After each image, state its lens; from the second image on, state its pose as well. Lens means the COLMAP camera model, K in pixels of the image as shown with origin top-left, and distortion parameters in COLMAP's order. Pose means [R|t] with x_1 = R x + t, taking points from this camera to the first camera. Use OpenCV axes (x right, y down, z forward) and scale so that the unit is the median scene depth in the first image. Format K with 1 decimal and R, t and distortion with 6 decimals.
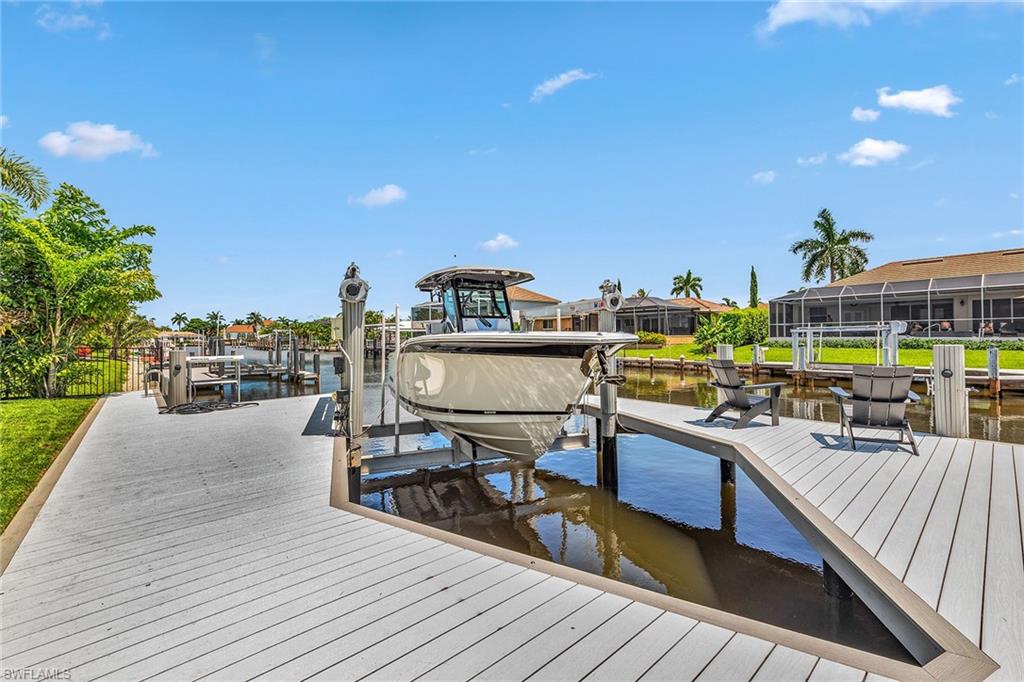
lens RADIAL K [[422.5, 0, 518.7], [0, 422.5, 328.4], [0, 0, 1]] dist [0.012003, -0.002101]
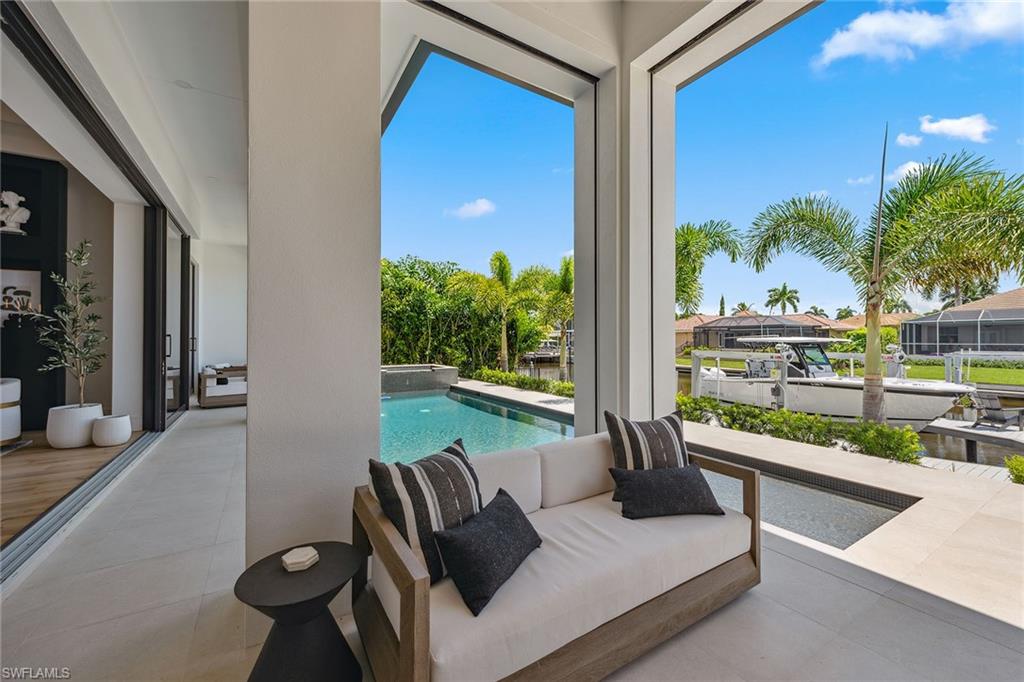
lens RADIAL K [[404.4, 0, 500.0], [0, 404.4, 337.5], [0, 0, 1]] dist [0.007077, -0.001290]
pose [[0.986573, 0.008566, -0.163096, -0.286720], [-0.005226, 0.999768, 0.020895, -0.043257], [0.163237, -0.019762, 0.986389, -0.238237]]
